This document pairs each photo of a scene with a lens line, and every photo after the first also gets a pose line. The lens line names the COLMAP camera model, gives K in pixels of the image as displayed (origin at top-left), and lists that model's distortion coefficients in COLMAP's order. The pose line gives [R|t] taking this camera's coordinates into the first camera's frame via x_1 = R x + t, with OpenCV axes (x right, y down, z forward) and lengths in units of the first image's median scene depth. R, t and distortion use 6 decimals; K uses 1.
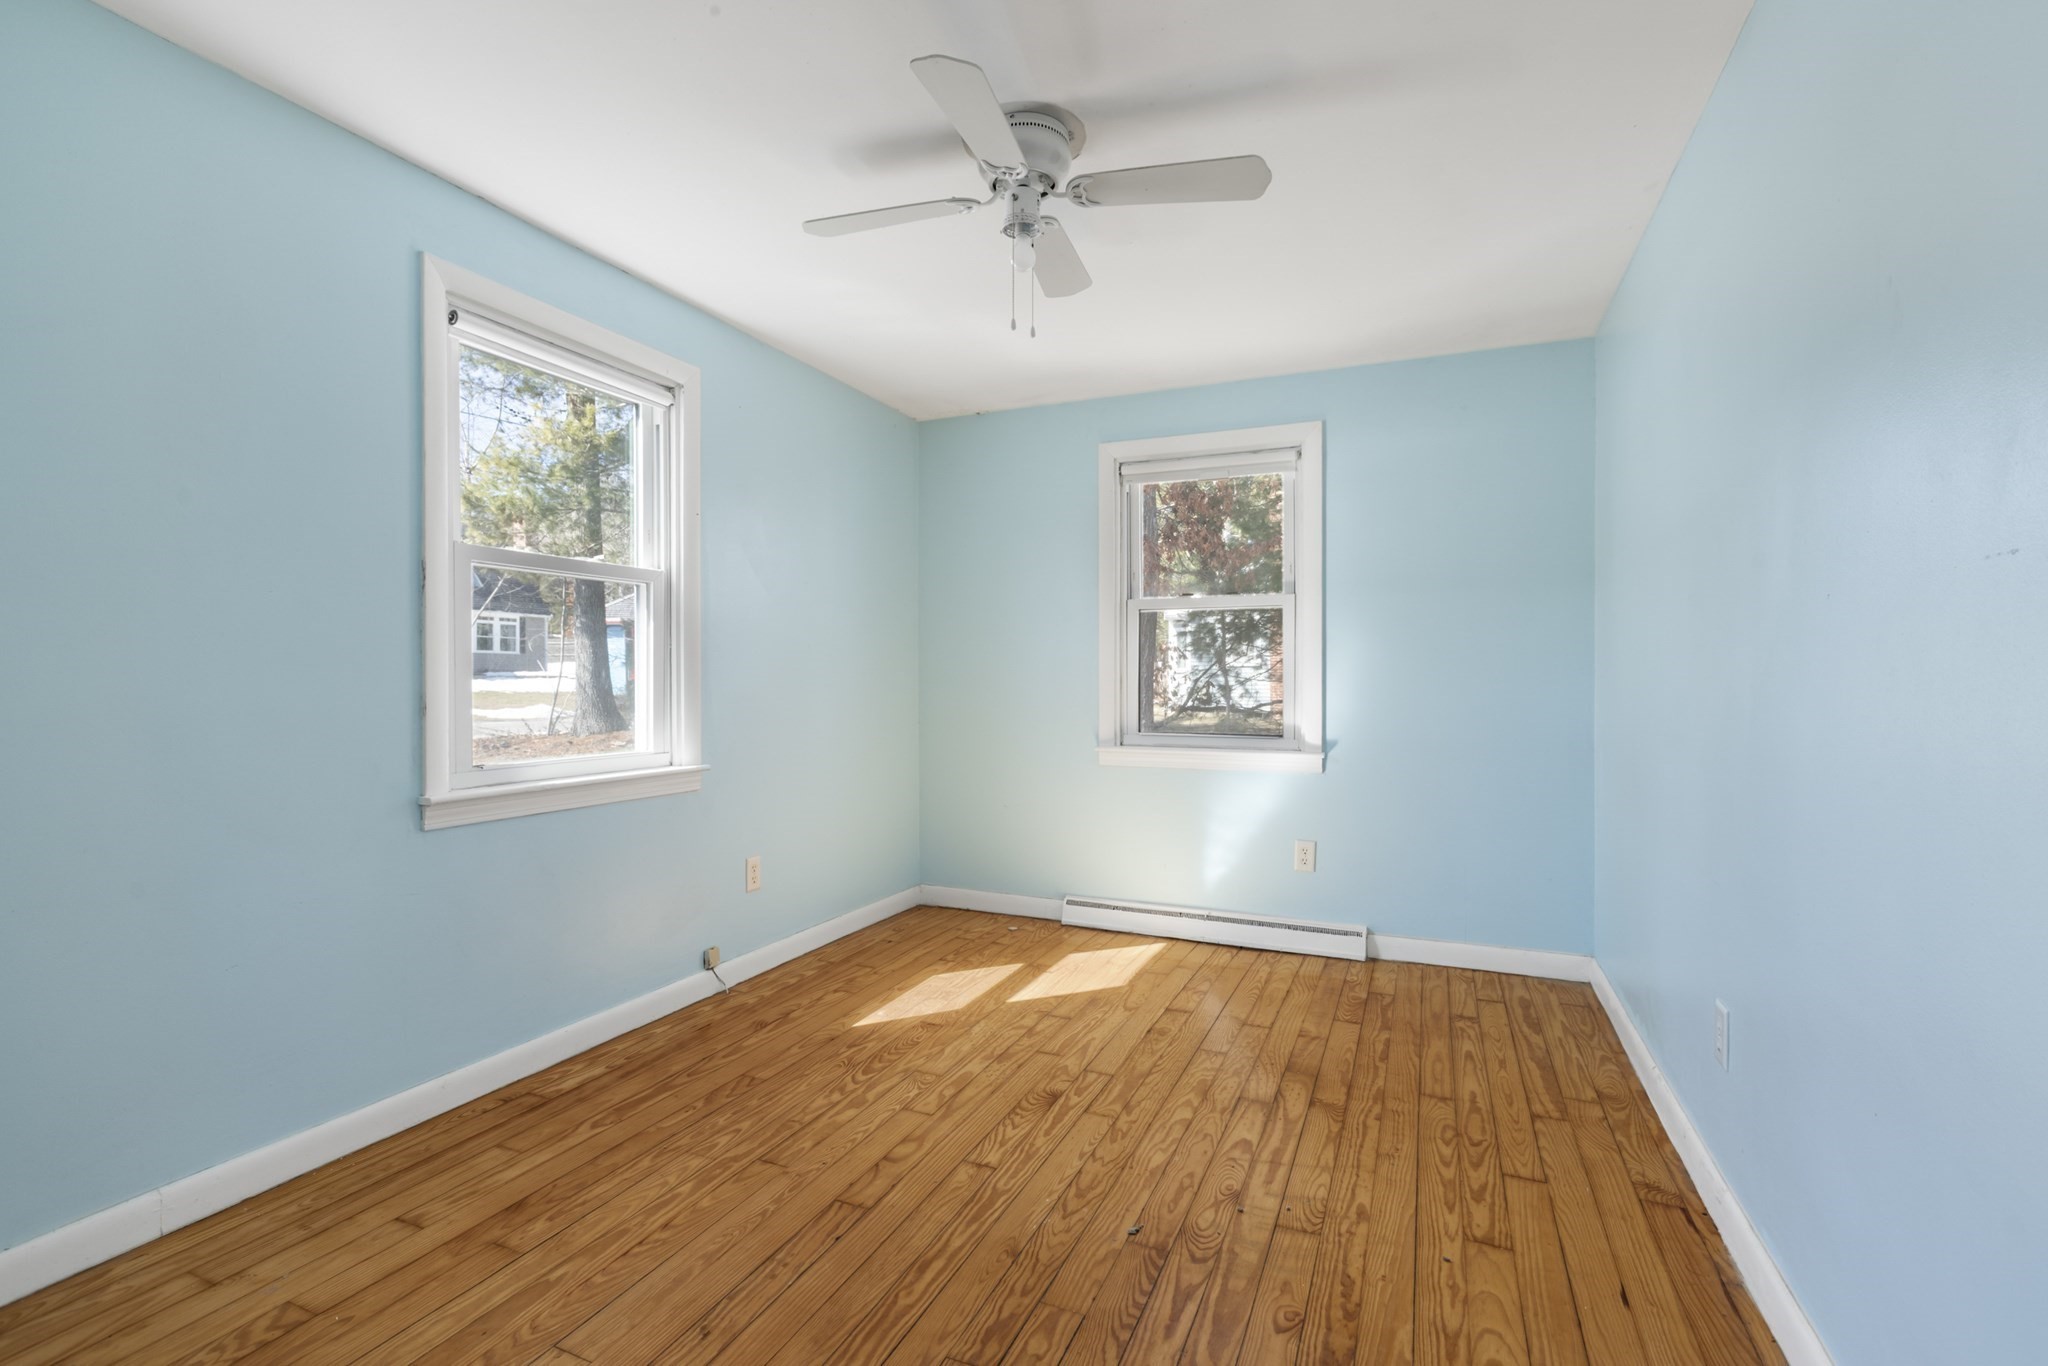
lens RADIAL K [[915.7, 0, 1018.4], [0, 915.7, 677.2], [0, 0, 1]] dist [-0.001053, 0.000201]
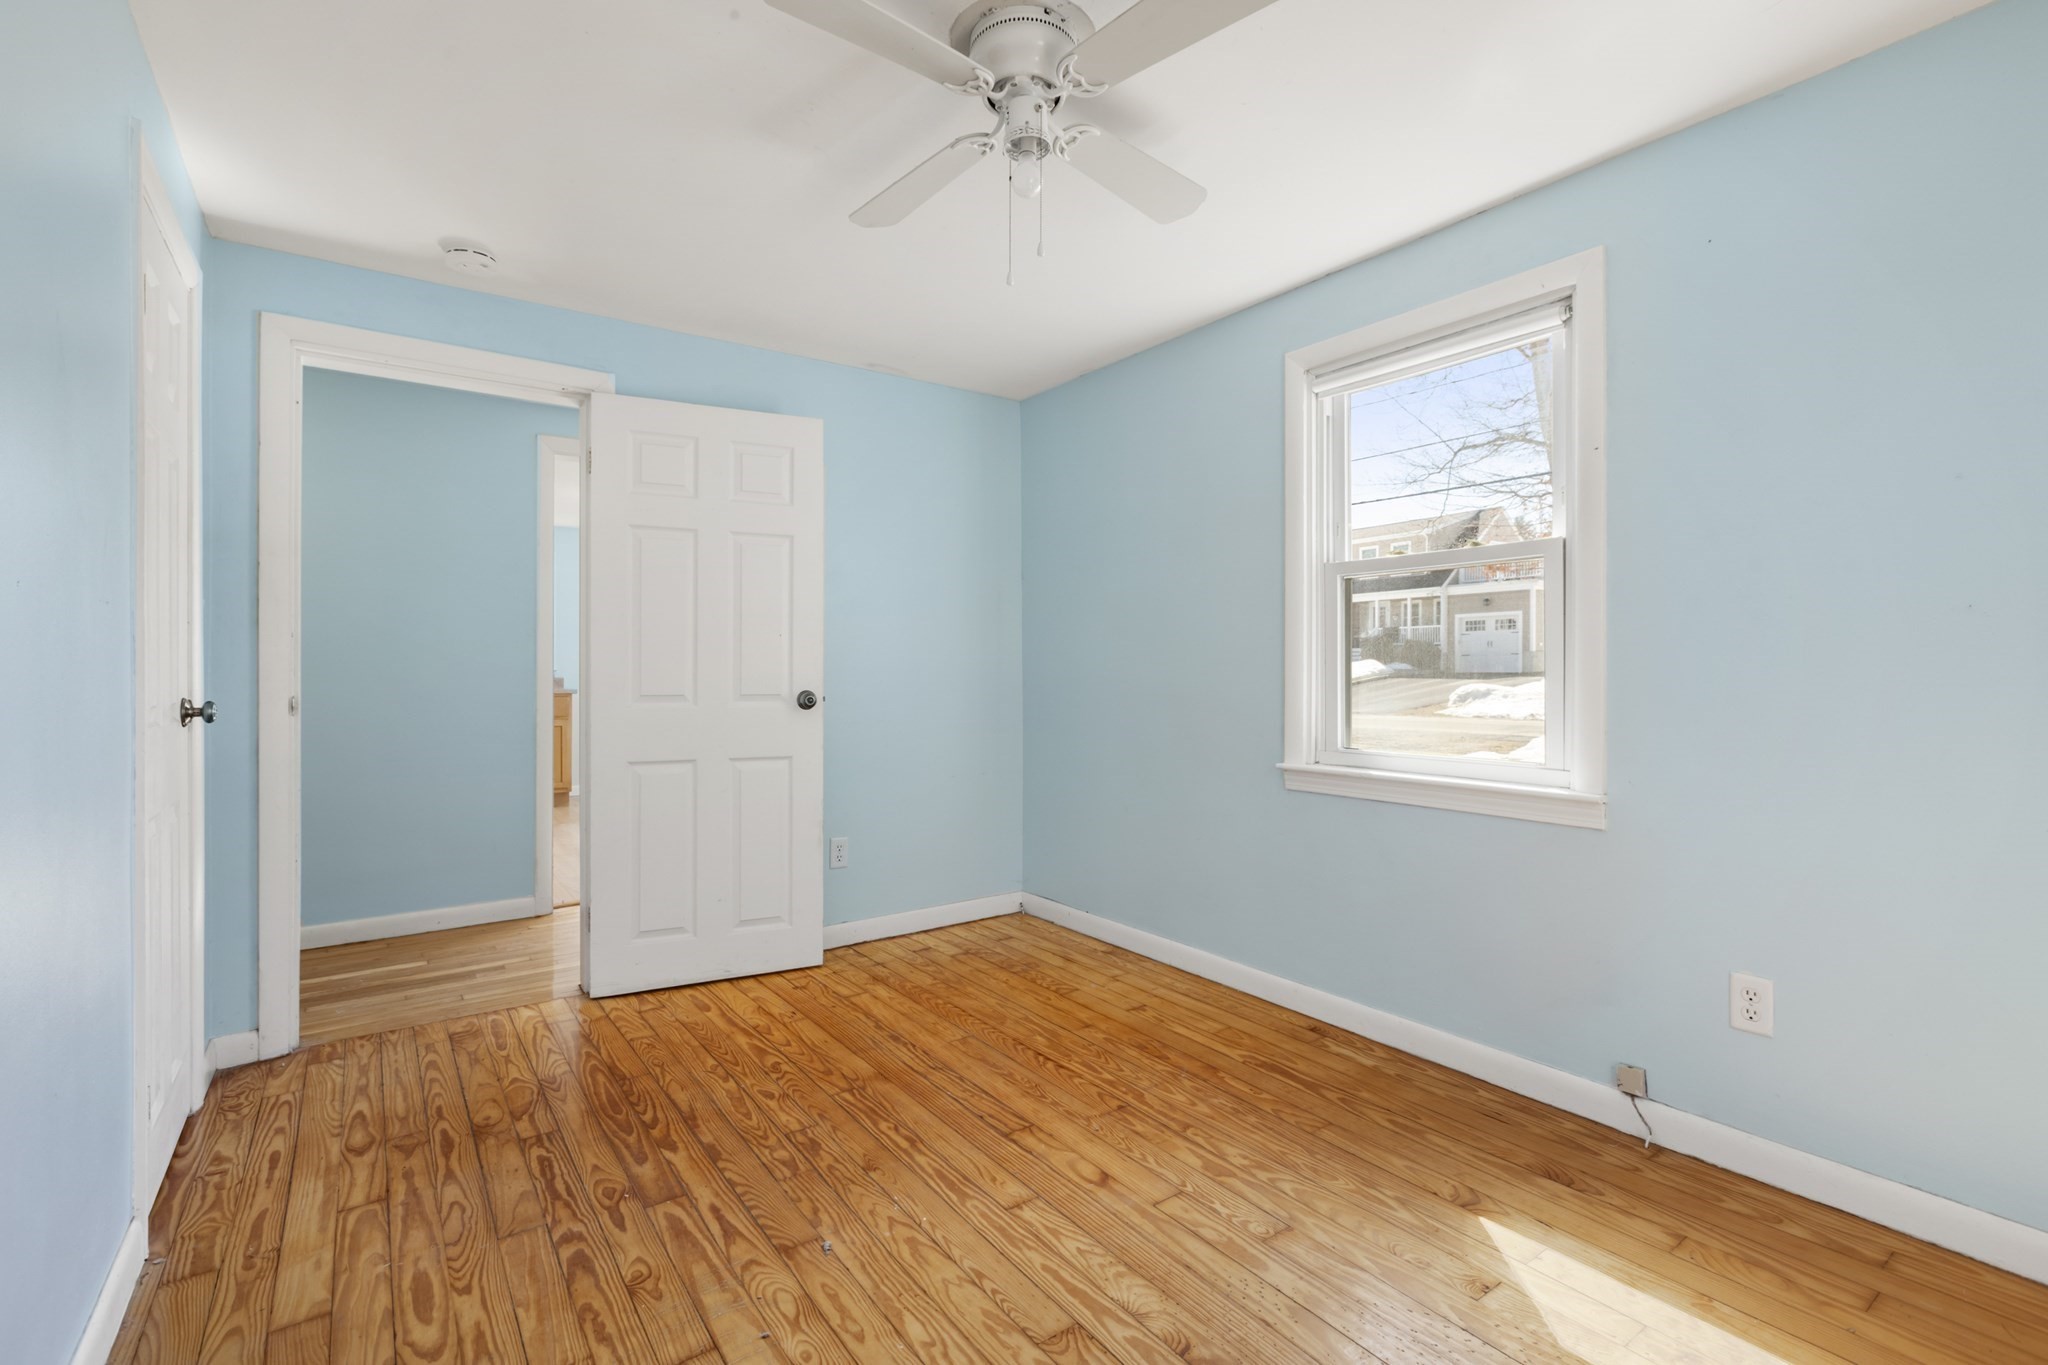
lens RADIAL K [[915.7, 0, 1018.4], [0, 915.7, 676.7], [0, 0, 1]] dist [-0.001053, 0.000201]
pose [[-0.501130, 0.007782, -0.865337, 0.789010], [0.001637, 0.999966, 0.008045, -0.004997], [0.865370, 0.002615, -0.501126, 1.526372]]
